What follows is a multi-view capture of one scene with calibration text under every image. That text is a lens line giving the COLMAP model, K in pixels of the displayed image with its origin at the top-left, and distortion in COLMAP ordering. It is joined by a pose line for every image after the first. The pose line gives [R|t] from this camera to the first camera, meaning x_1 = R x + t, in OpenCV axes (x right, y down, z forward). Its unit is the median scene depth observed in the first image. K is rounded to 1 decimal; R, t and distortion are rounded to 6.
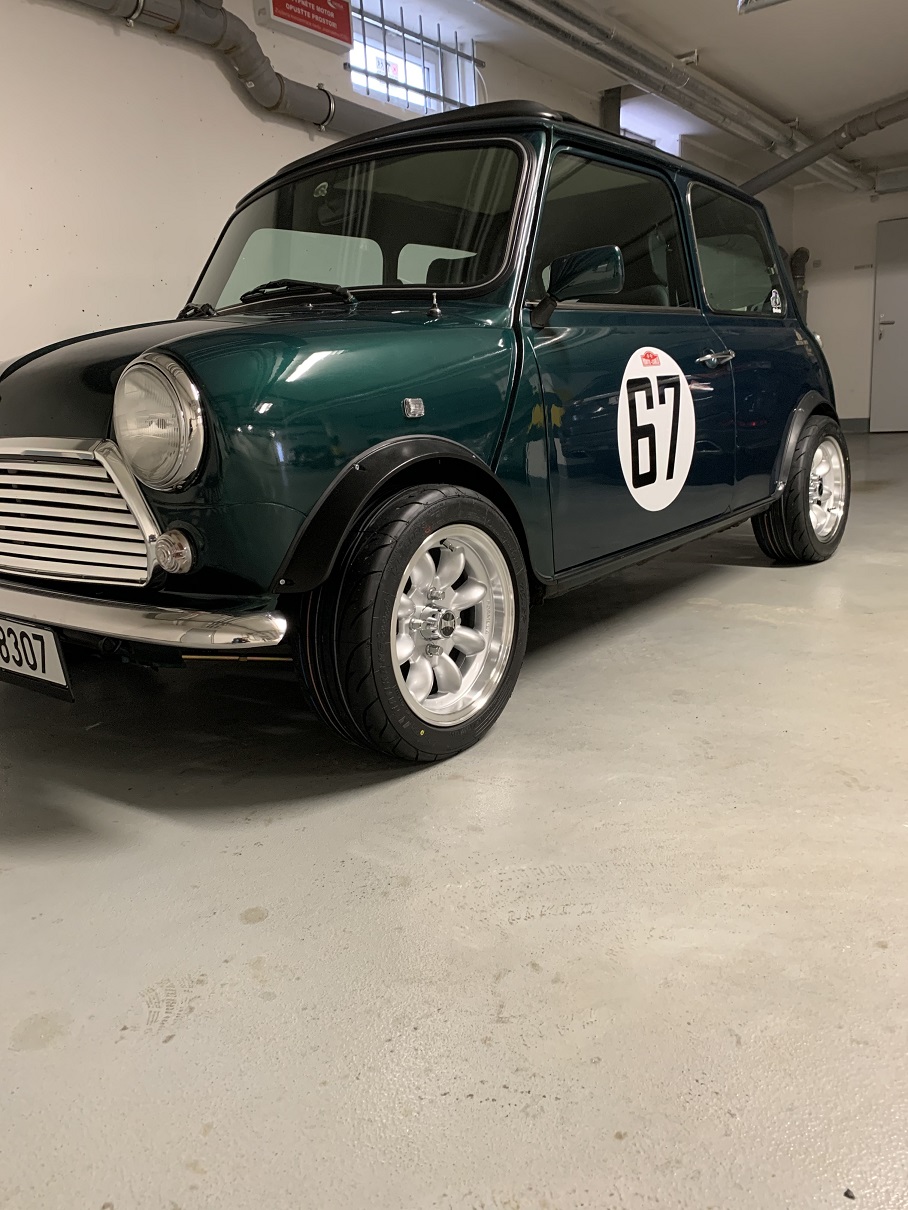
lens RADIAL K [[918.2, 0, 456.3], [0, 918.2, 607.9], [0, 0, 1]] dist [0.010117, -0.016025]
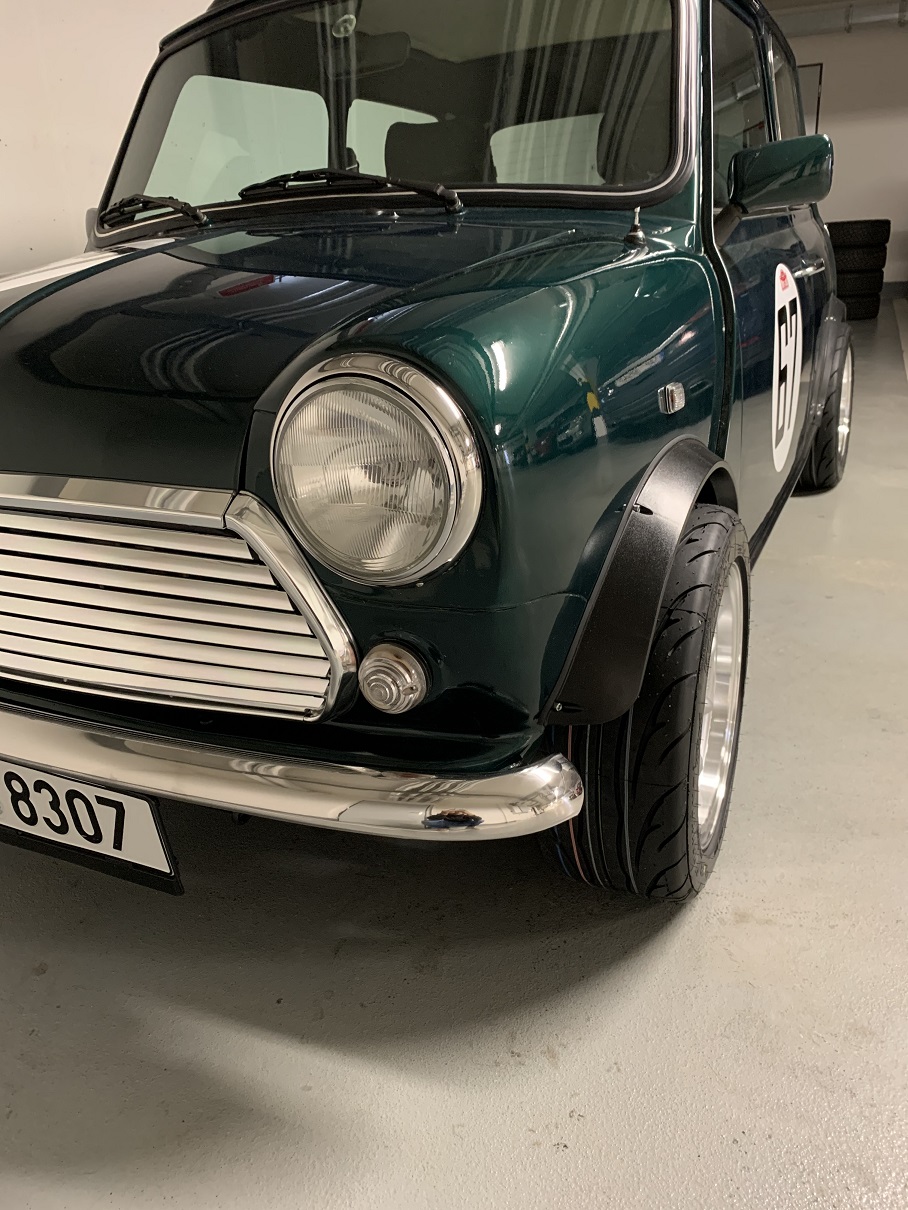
lens RADIAL K [[918.2, 0, 452.4], [0, 918.2, 602.4], [0, 0, 1]] dist [0.010117, -0.016025]
pose [[0.972422, -0.085951, 0.216811, -0.347921], [0.055043, 0.987933, 0.144773, -0.173023], [-0.226638, -0.128846, 0.965419, 0.366118]]
